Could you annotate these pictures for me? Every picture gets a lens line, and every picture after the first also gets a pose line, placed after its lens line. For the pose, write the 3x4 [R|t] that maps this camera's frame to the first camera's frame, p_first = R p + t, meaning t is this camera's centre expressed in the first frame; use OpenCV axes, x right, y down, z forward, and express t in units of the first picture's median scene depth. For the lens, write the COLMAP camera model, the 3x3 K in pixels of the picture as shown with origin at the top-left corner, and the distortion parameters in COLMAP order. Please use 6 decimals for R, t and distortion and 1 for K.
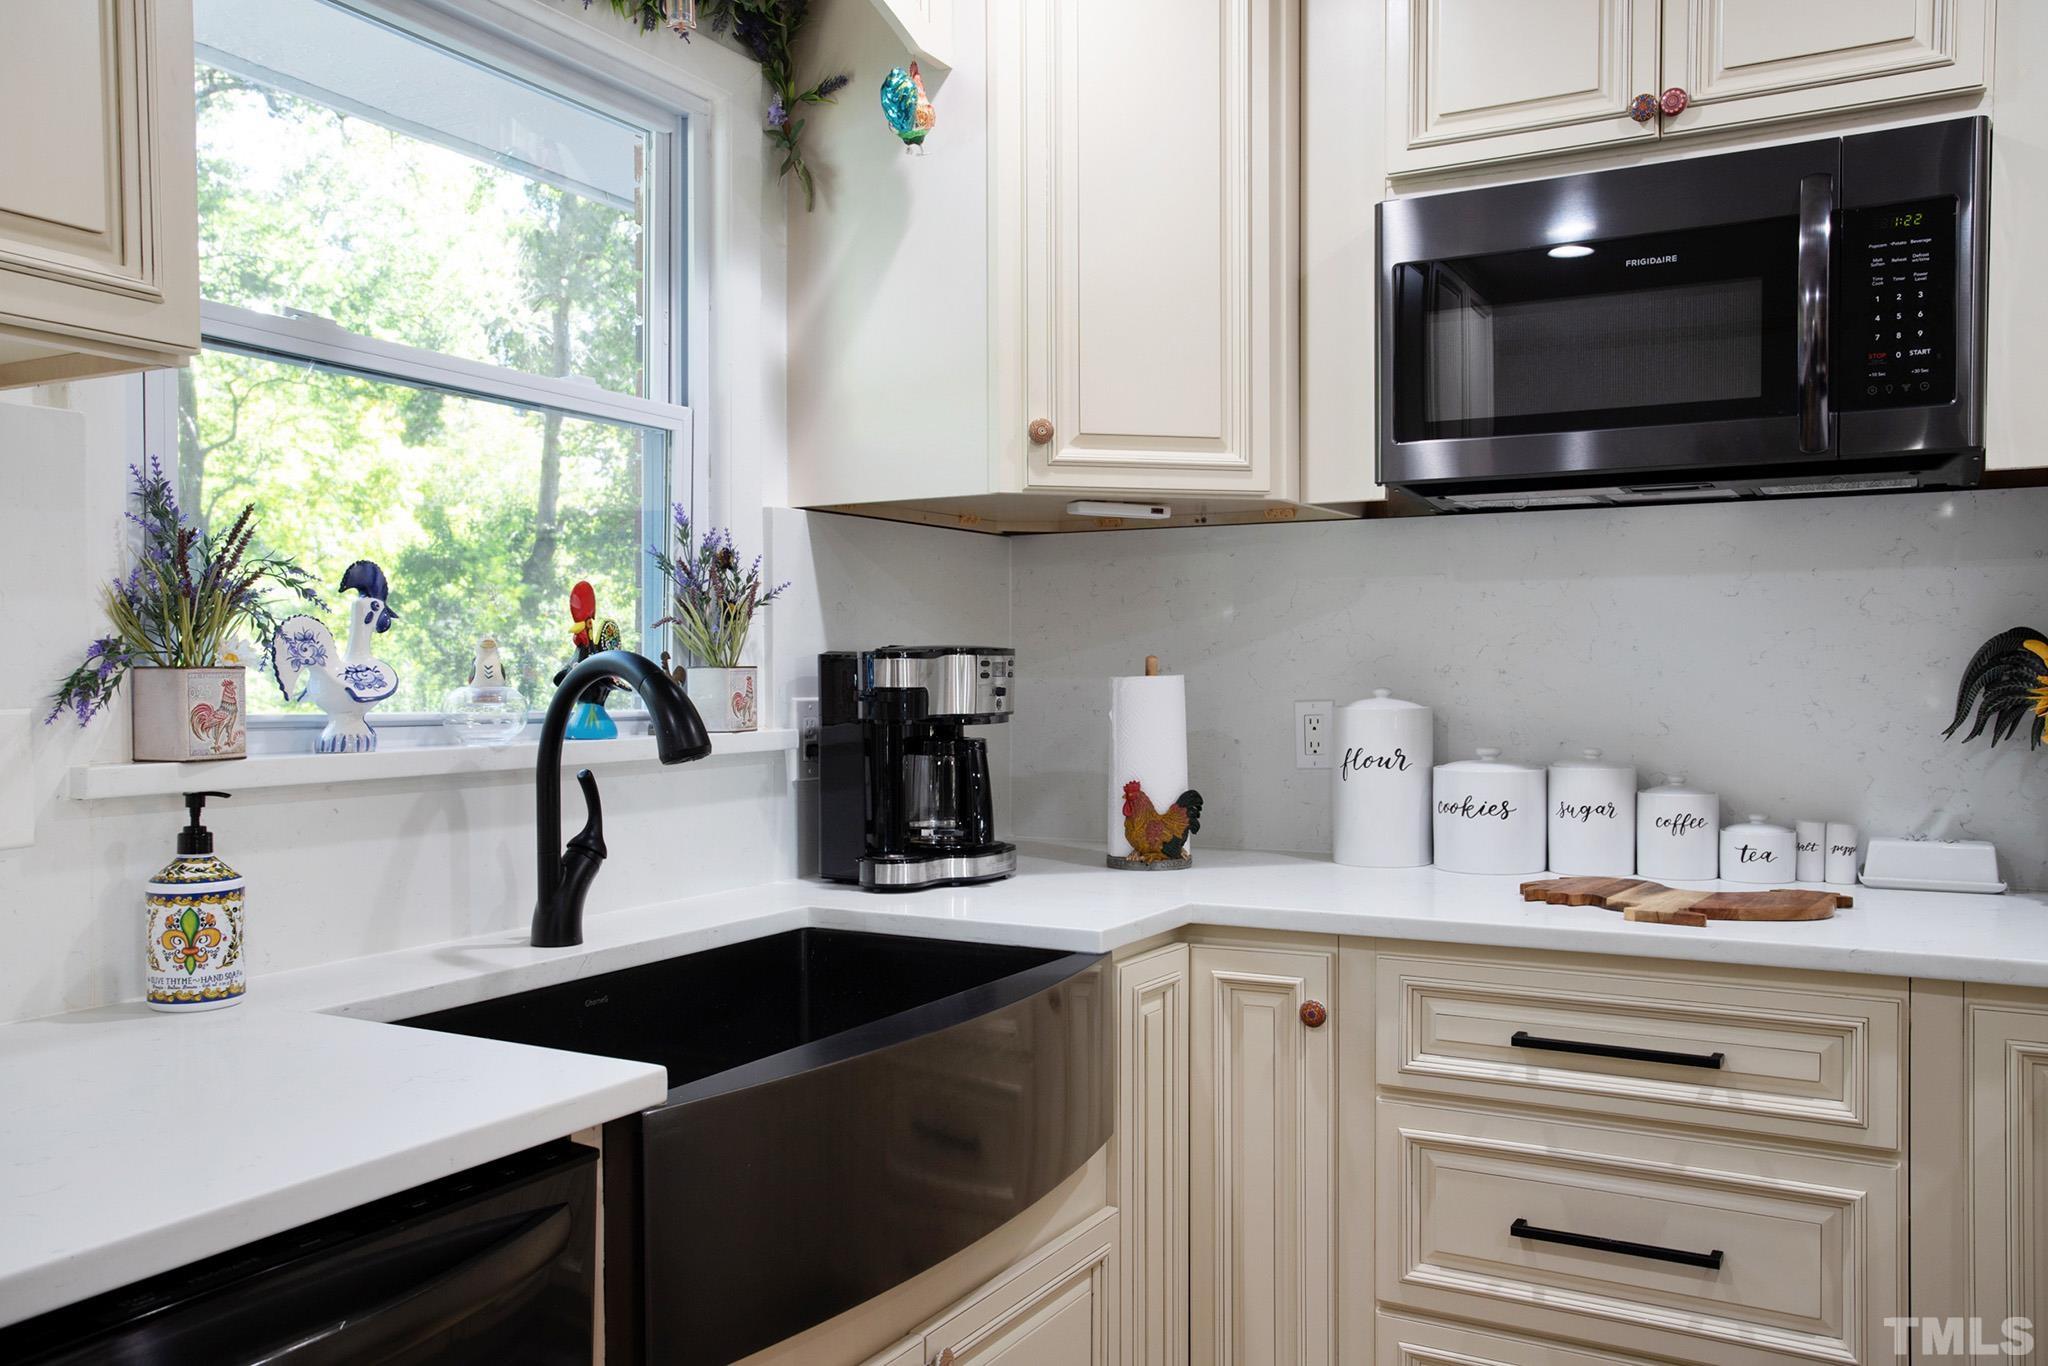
lens RADIAL K [[1657.3, 0, 1052.6], [0, 1657.3, 708.6], [0, 0, 1]] dist [0.000669, 0.025321]
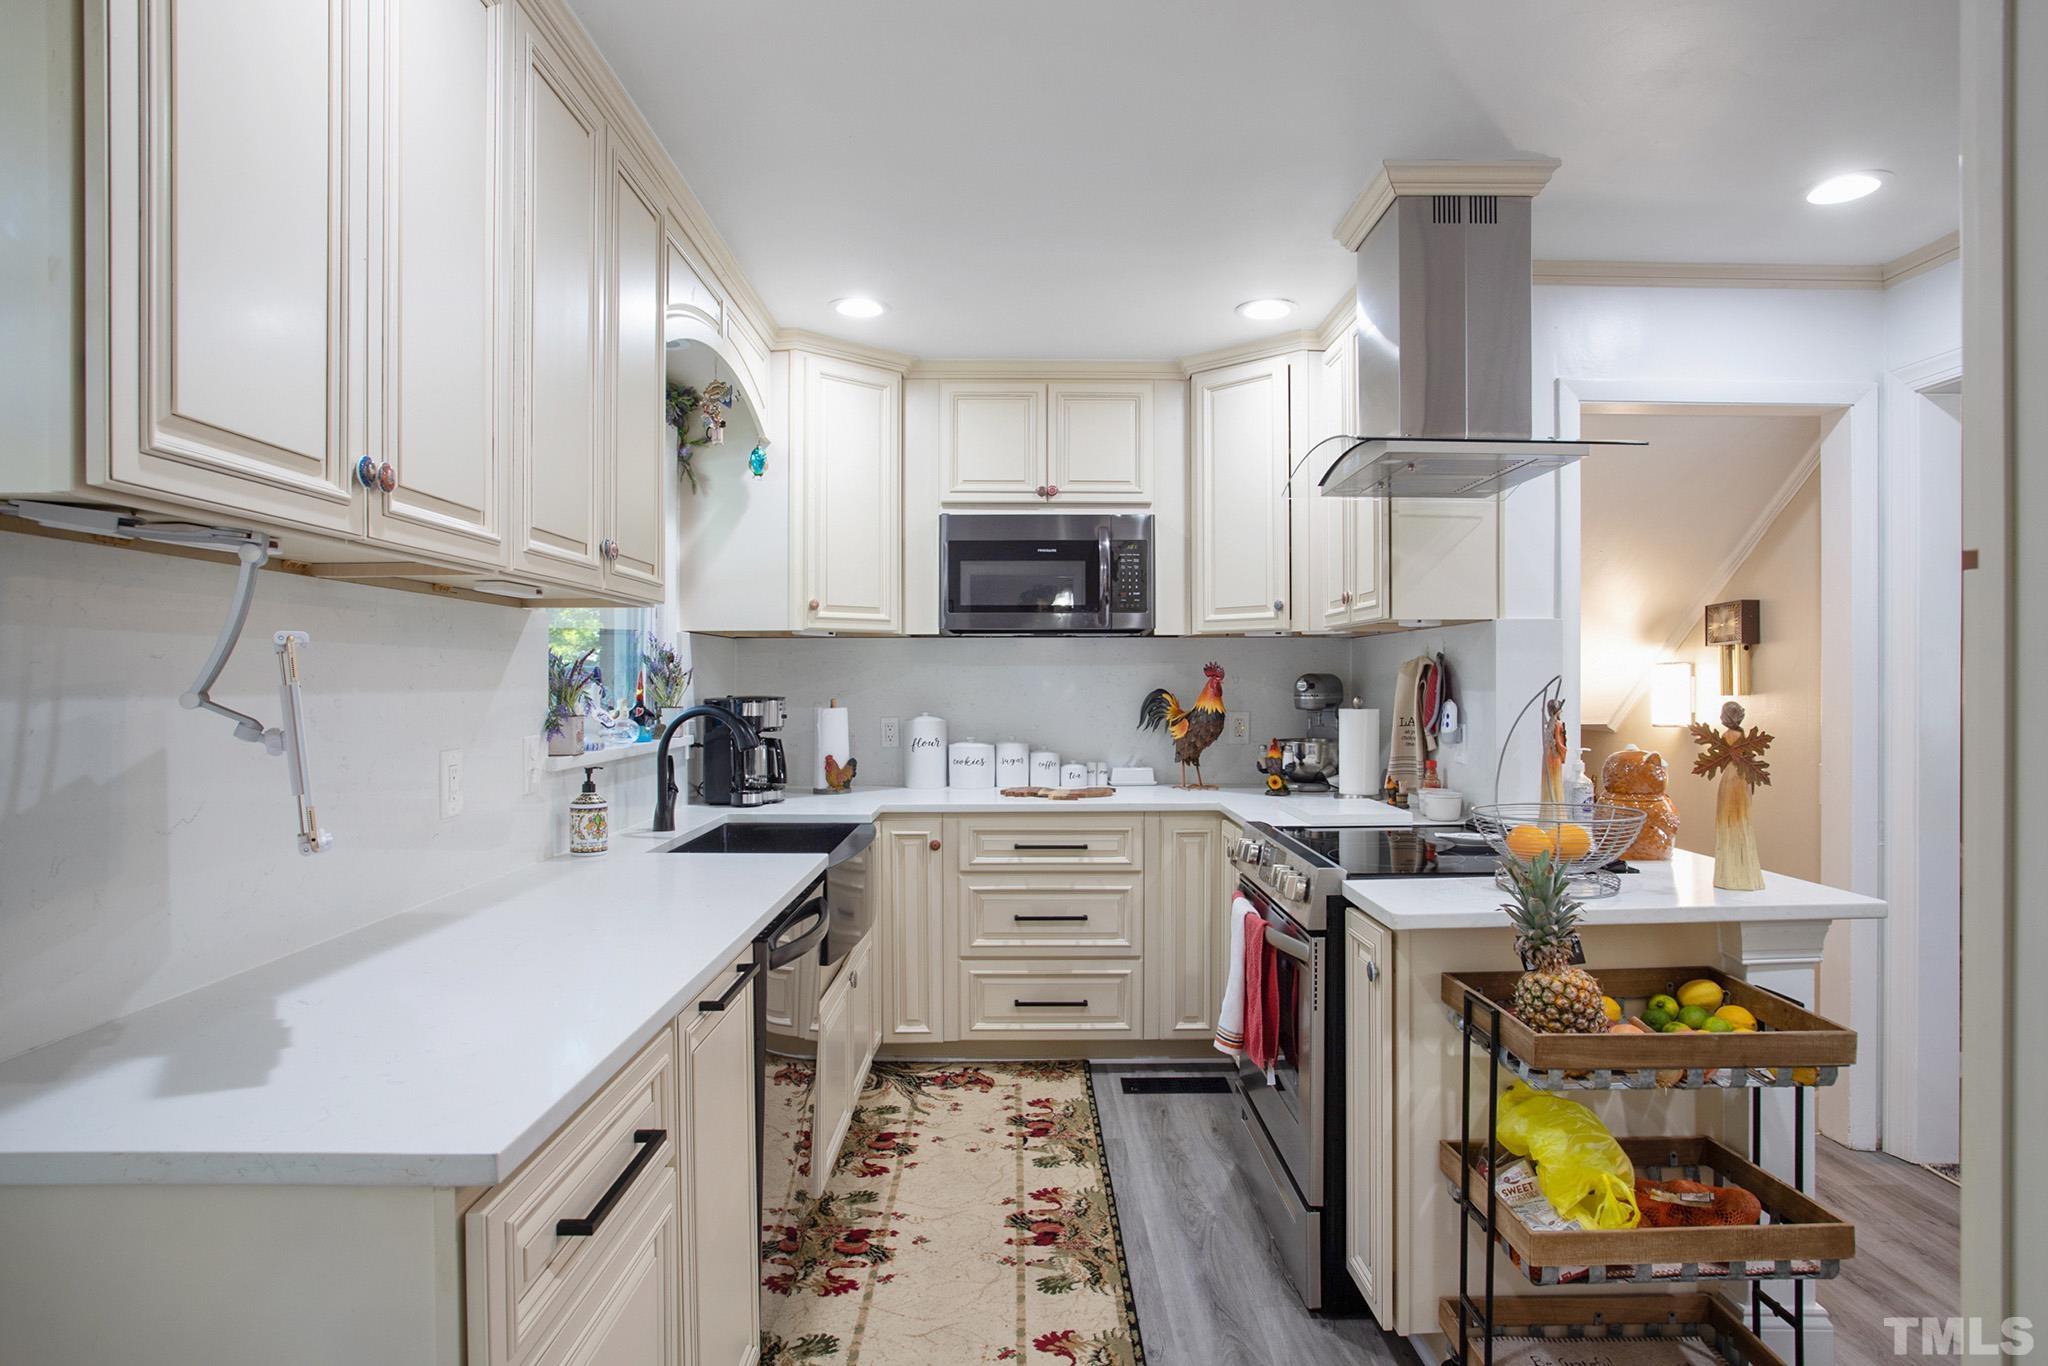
lens RADIAL K [[1142.3, 0, 1032.3], [0, 1142.3, 687.6], [0, 0, 1]] dist [-0.050463, 0.012925]
pose [[0.869212, -0.001746, 0.494437, -0.526095], [0.010091, 0.999848, -0.014210, -0.024960], [-0.494337, 0.017341, 0.869098, -0.530470]]
